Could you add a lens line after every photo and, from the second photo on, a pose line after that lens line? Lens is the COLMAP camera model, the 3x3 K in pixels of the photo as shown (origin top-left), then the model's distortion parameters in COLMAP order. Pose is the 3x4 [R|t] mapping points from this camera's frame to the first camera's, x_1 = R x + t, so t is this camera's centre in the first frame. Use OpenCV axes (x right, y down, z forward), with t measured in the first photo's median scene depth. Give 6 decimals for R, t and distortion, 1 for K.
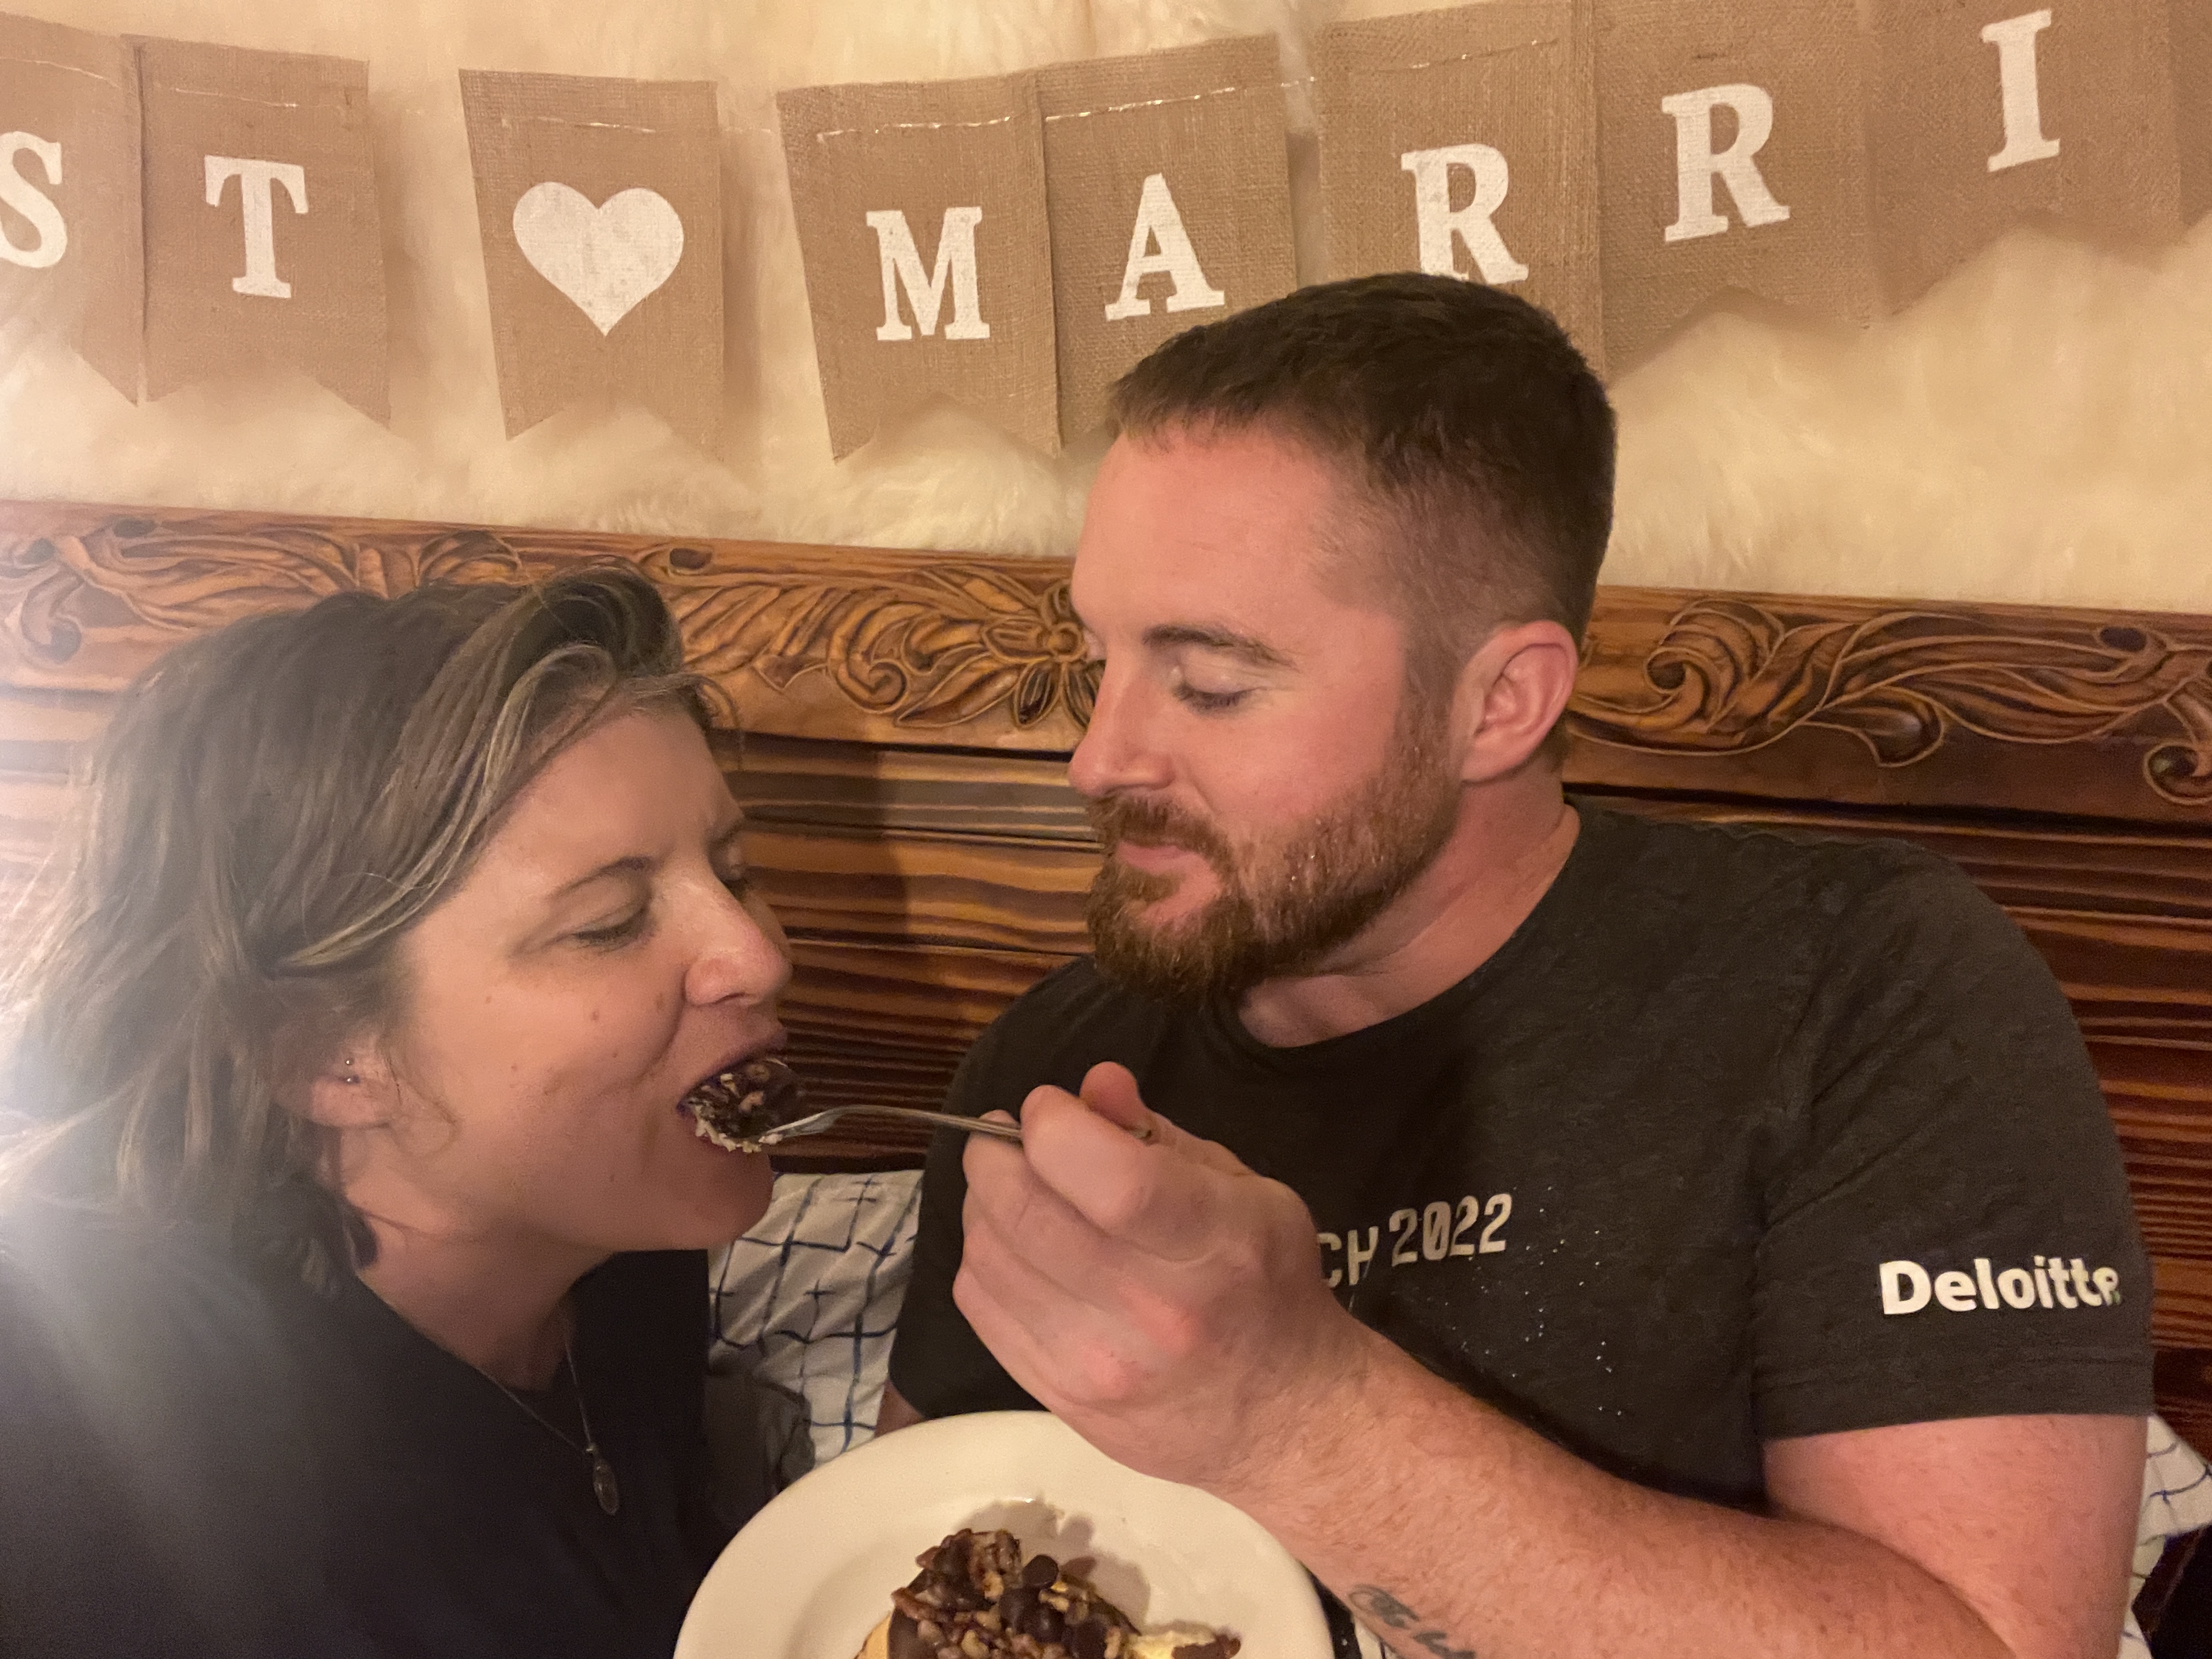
lens RADIAL K [[1521.7, 0, 1106.0], [0, 1521.7, 829.5], [0, 0, 1]] dist [0.071265, -0.067981]
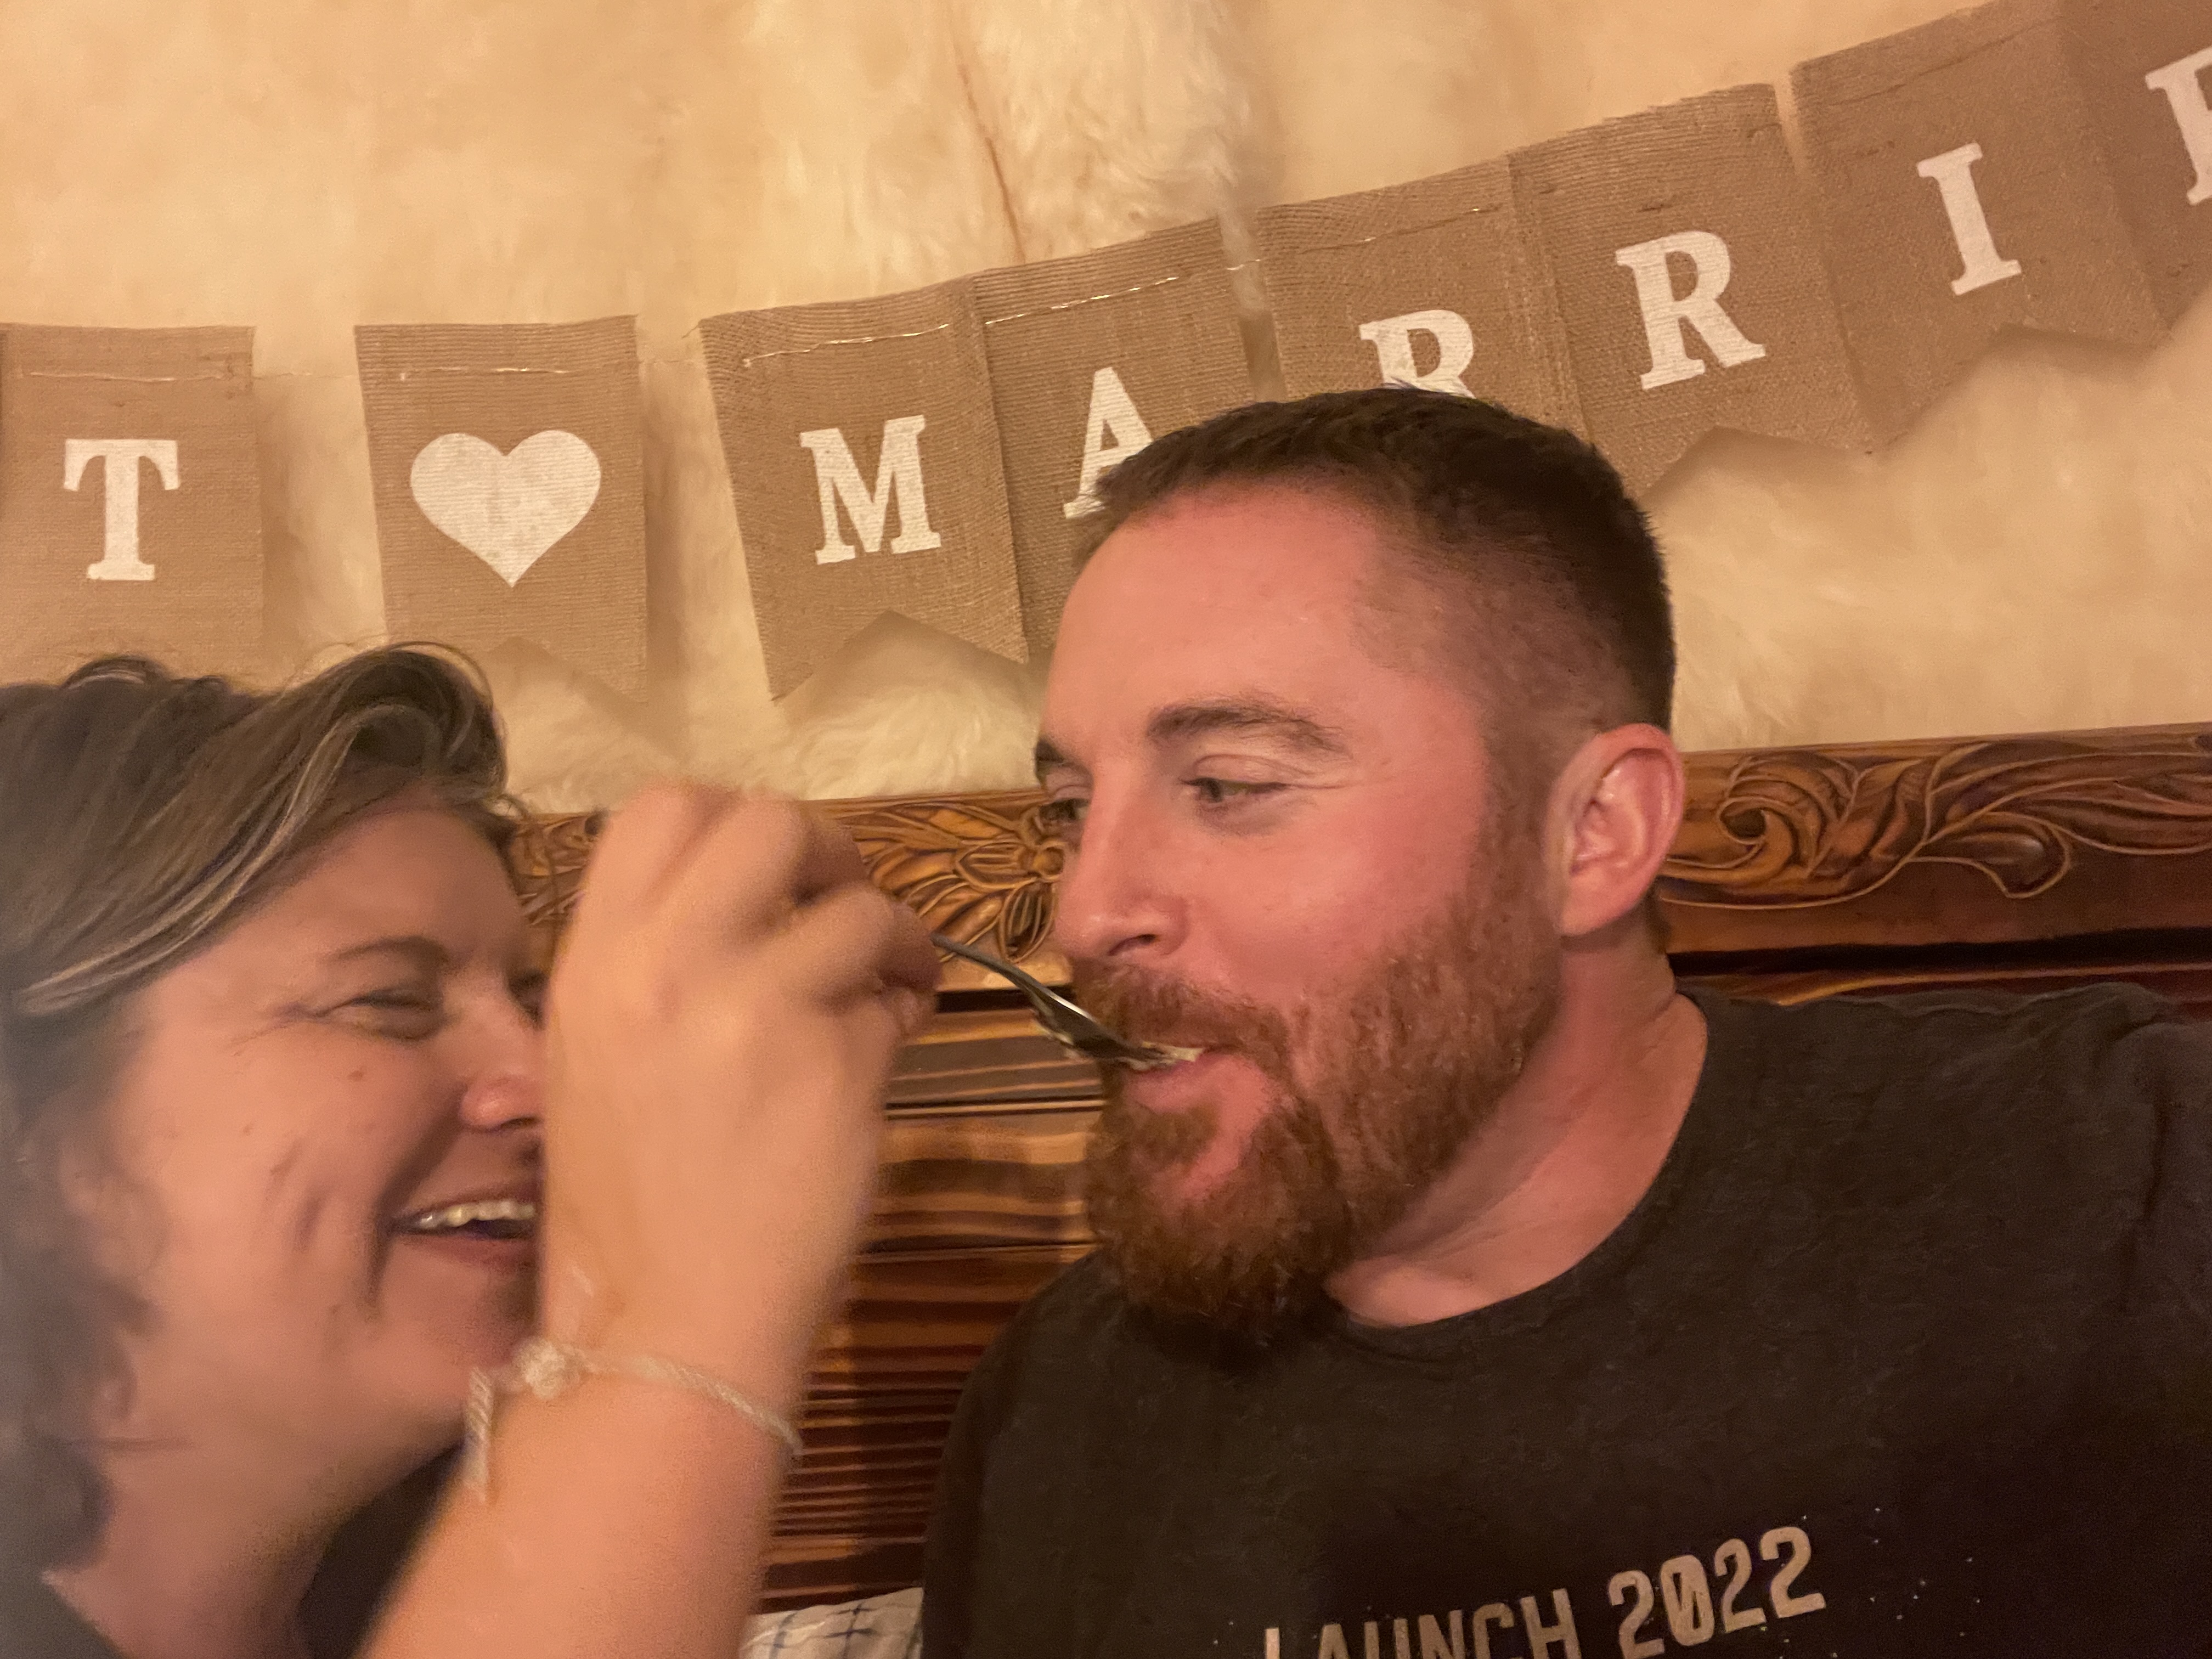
lens RADIAL K [[1521.7, 0, 1106.0], [0, 1521.7, 829.5], [0, 0, 1]] dist [0.071265, -0.067981]
pose [[0.993822, -0.088913, 0.066425, -0.054425], [0.104320, 0.952650, -0.285614, 0.113011], [-0.037885, 0.290779, 0.956040, 0.174137]]
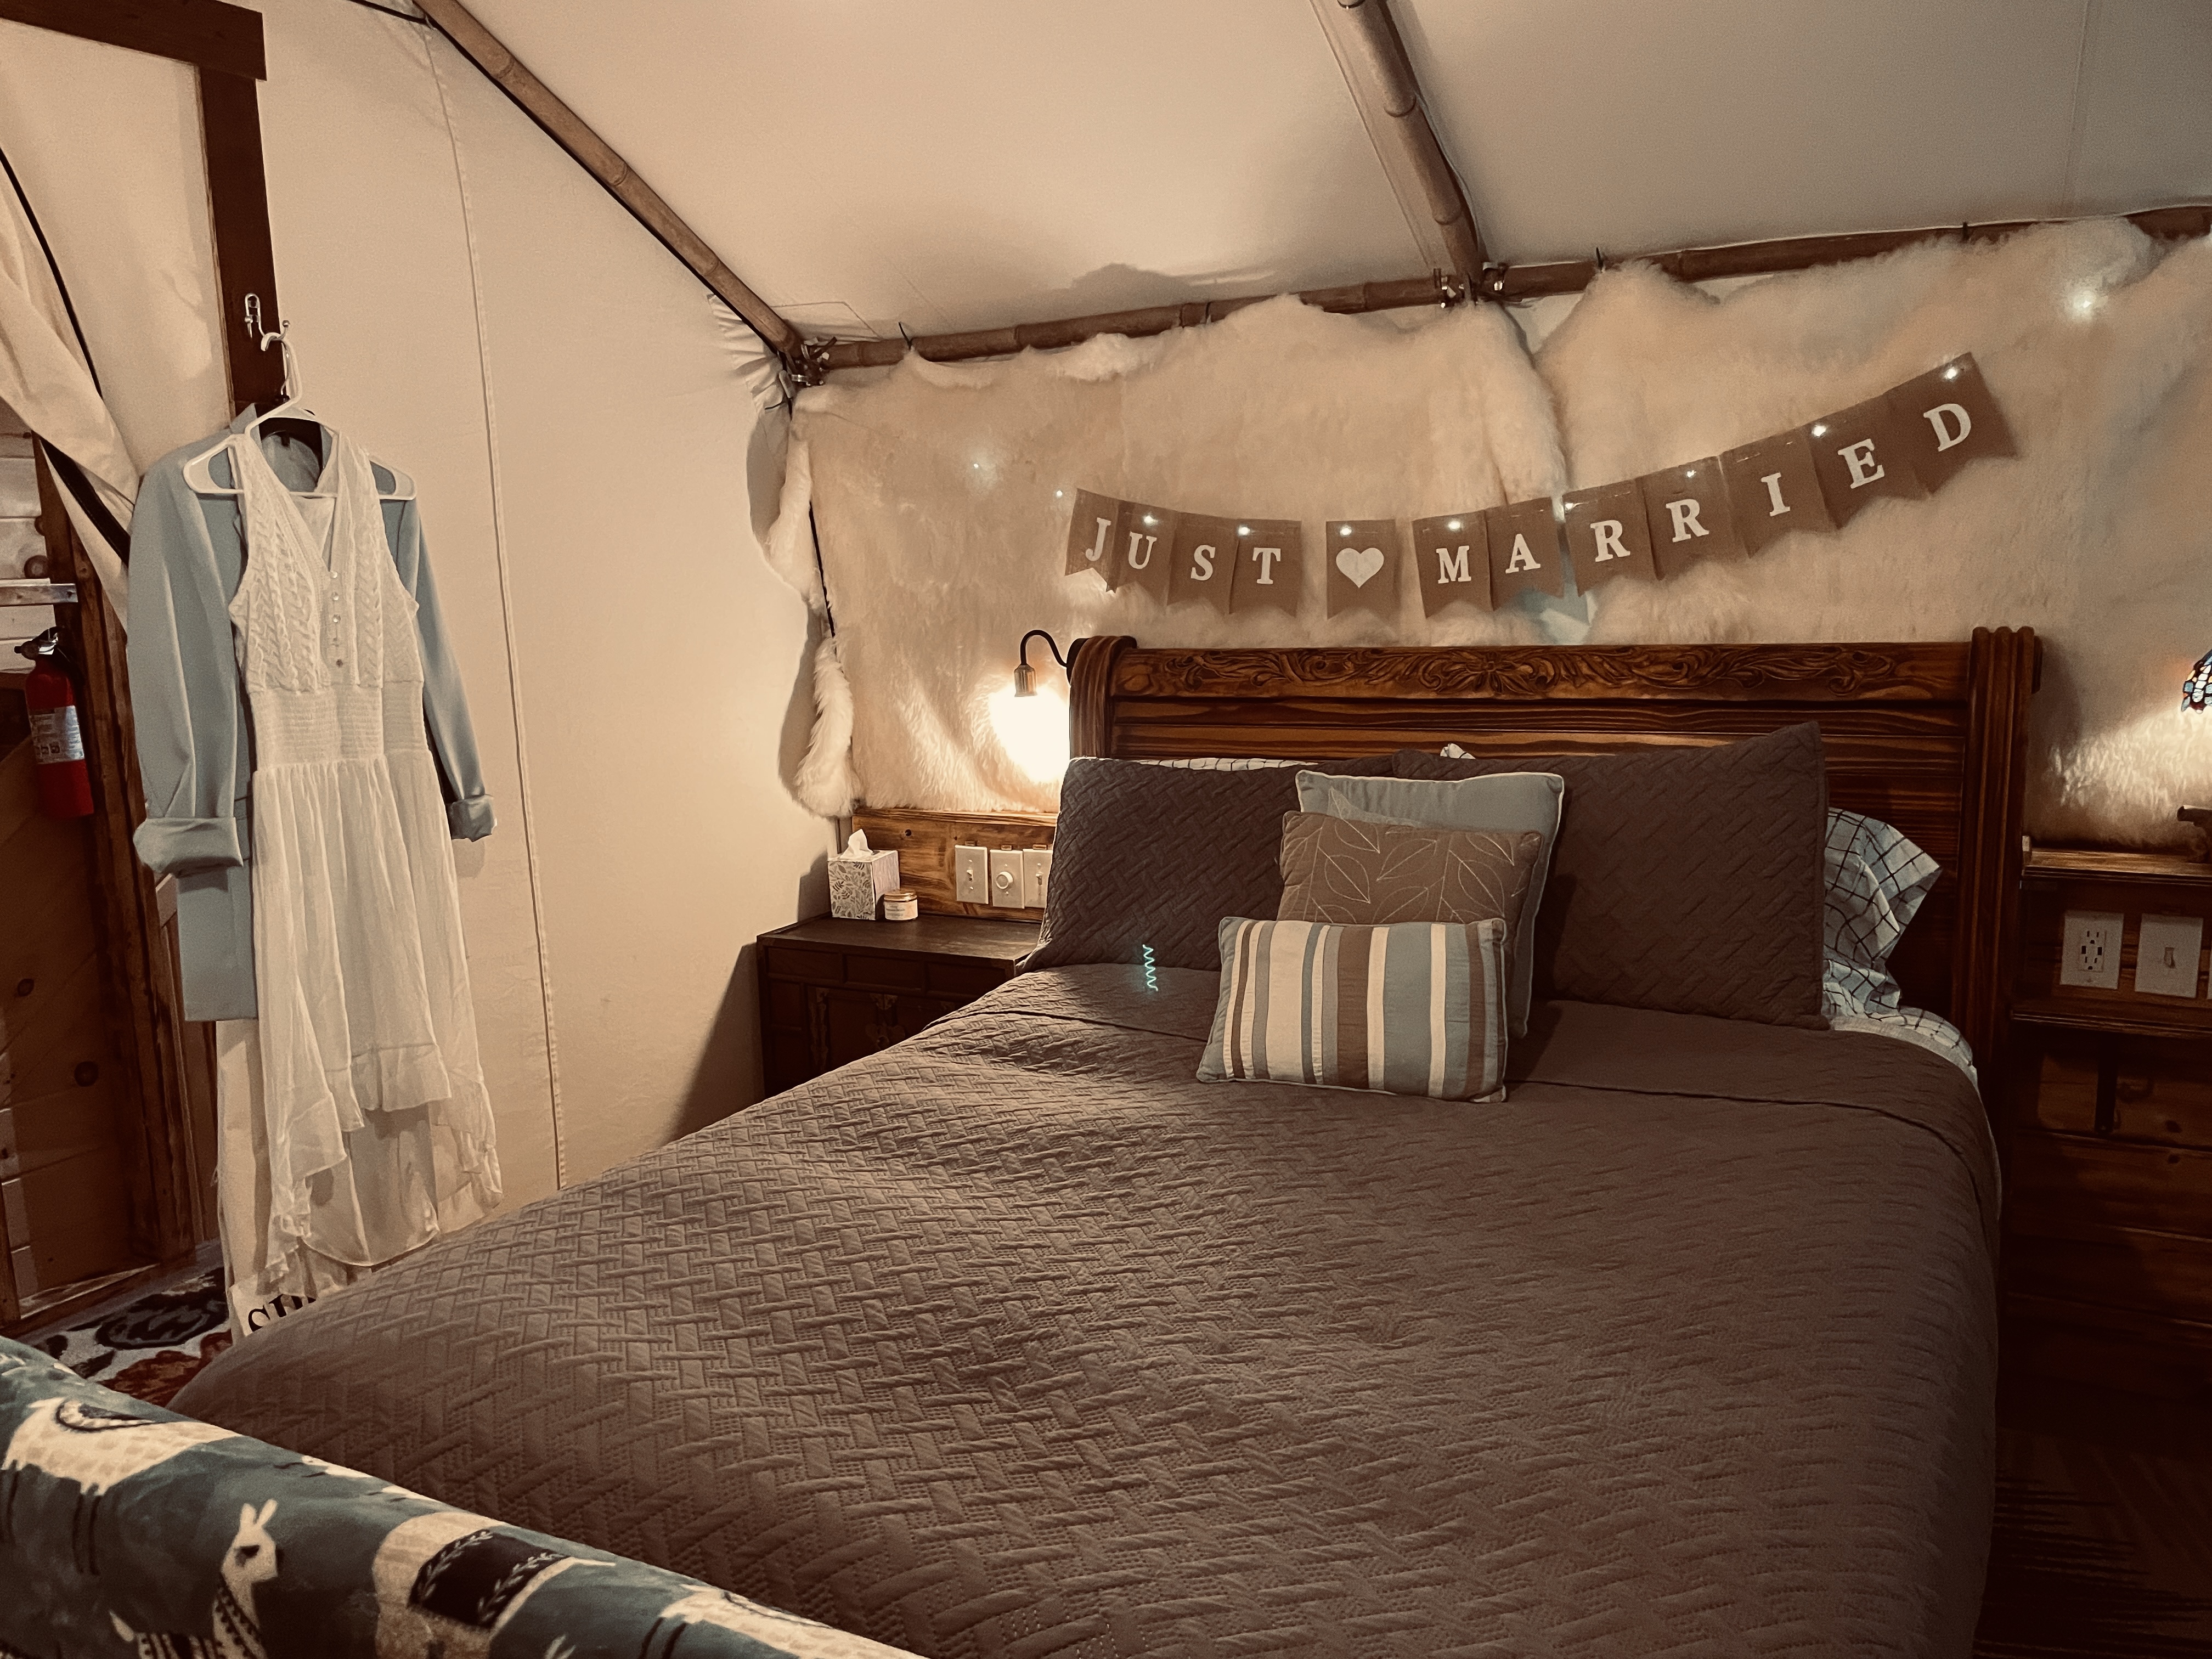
lens RADIAL K [[1521.8, 0, 1106.0], [0, 1521.8, 829.5], [0, 0, 1]] dist [0.038249, -0.044608]
pose [[0.929971, 0.001088, -0.367631, 0.427549], [-0.067717, 0.983392, -0.168389, 0.871154], [0.361342, 0.181492, 0.914600, -2.357294]]
